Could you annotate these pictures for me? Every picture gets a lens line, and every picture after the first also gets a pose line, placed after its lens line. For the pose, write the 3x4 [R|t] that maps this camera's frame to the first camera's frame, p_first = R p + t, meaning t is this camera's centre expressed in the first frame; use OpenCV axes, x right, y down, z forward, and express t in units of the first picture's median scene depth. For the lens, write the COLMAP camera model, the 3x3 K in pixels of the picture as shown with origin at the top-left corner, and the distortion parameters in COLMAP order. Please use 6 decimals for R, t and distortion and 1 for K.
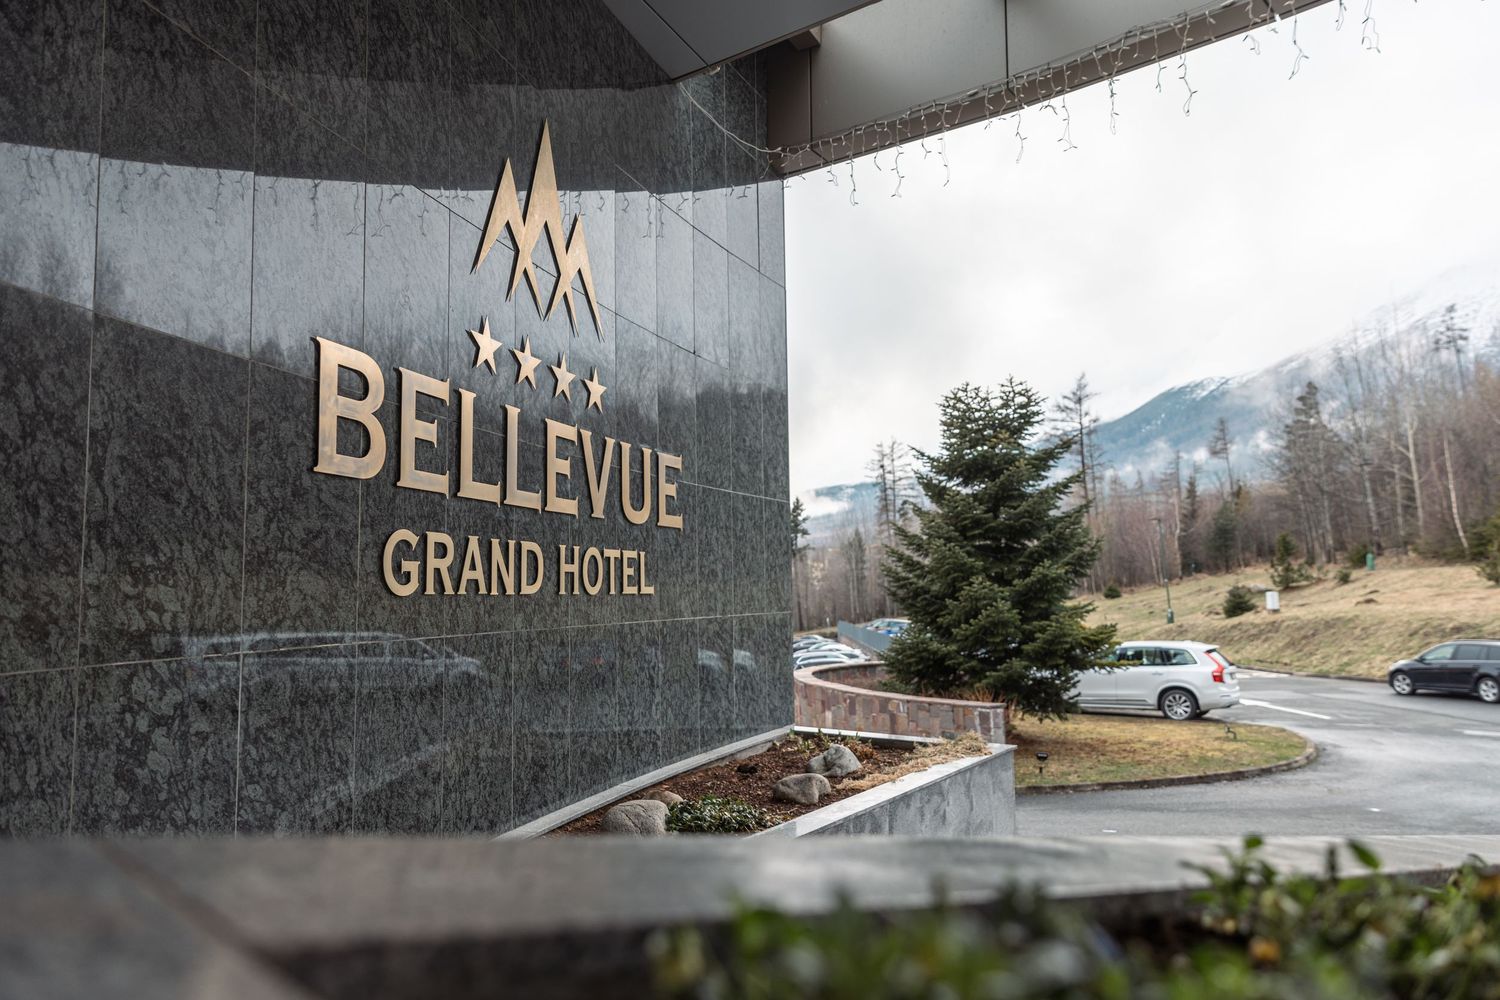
lens RADIAL K [[1120.4, 0, 750.0], [0, 1120.4, 500.0], [0, 0, 1]] dist [0.004321, 0.001197]
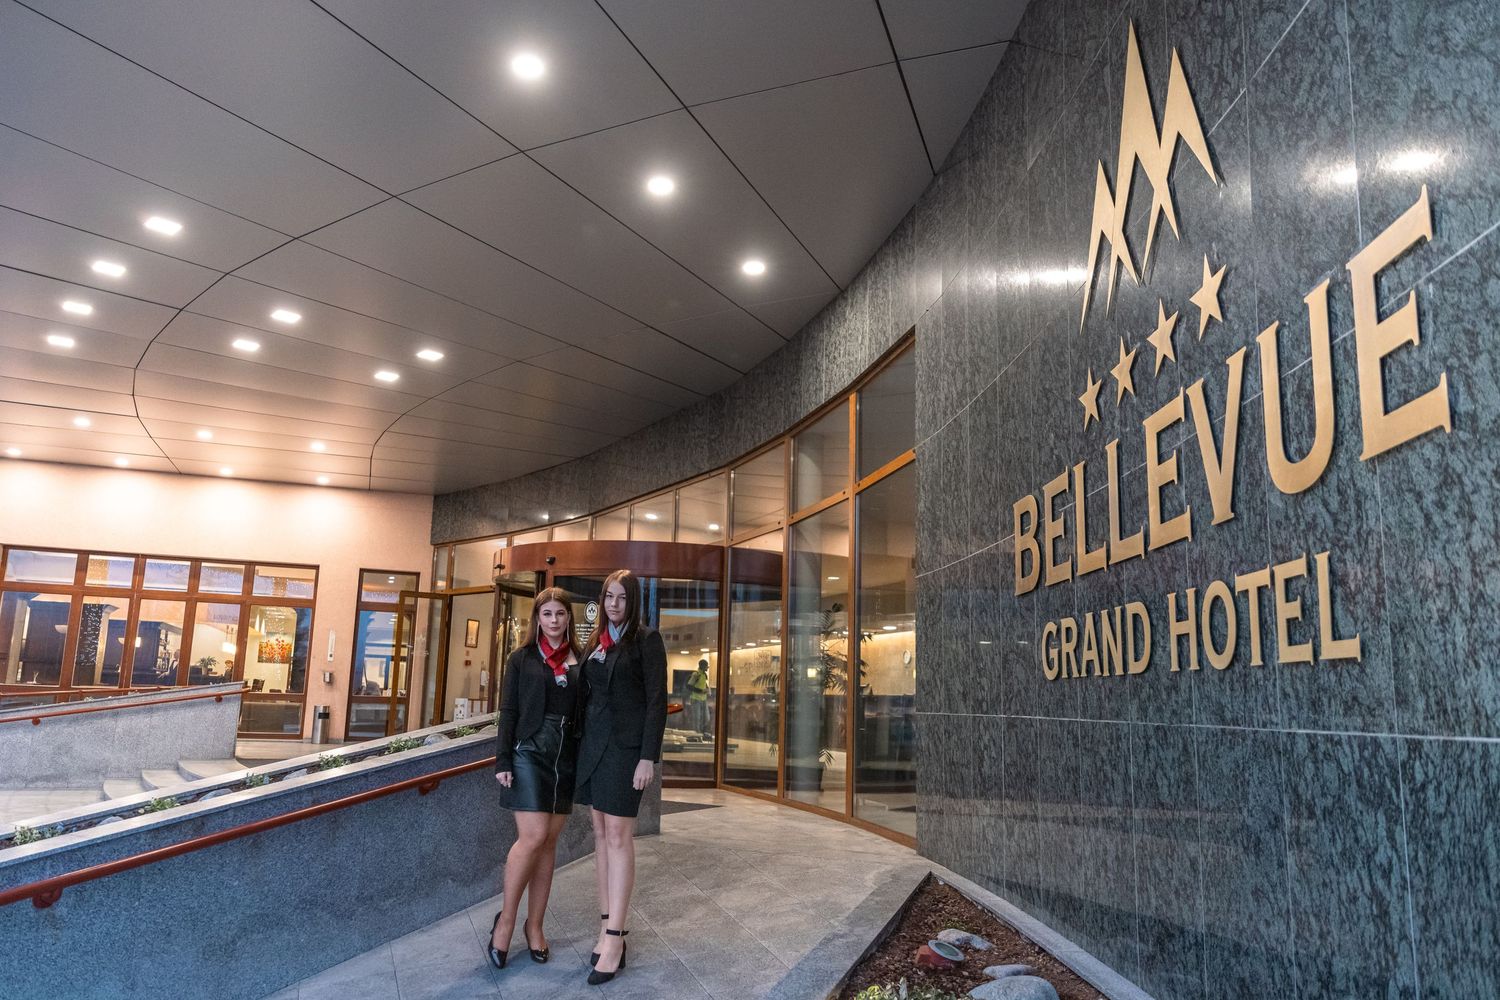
lens RADIAL K [[1120.4, 0, 750.0], [0, 1120.4, 500.0], [0, 0, 1]] dist [0.004321, 0.001197]
pose [[-0.958388, -0.056714, -0.279779, 0.249558], [0.016260, 0.967630, -0.251847, 0.149046], [0.285006, -0.245916, -0.926443, 1.573567]]
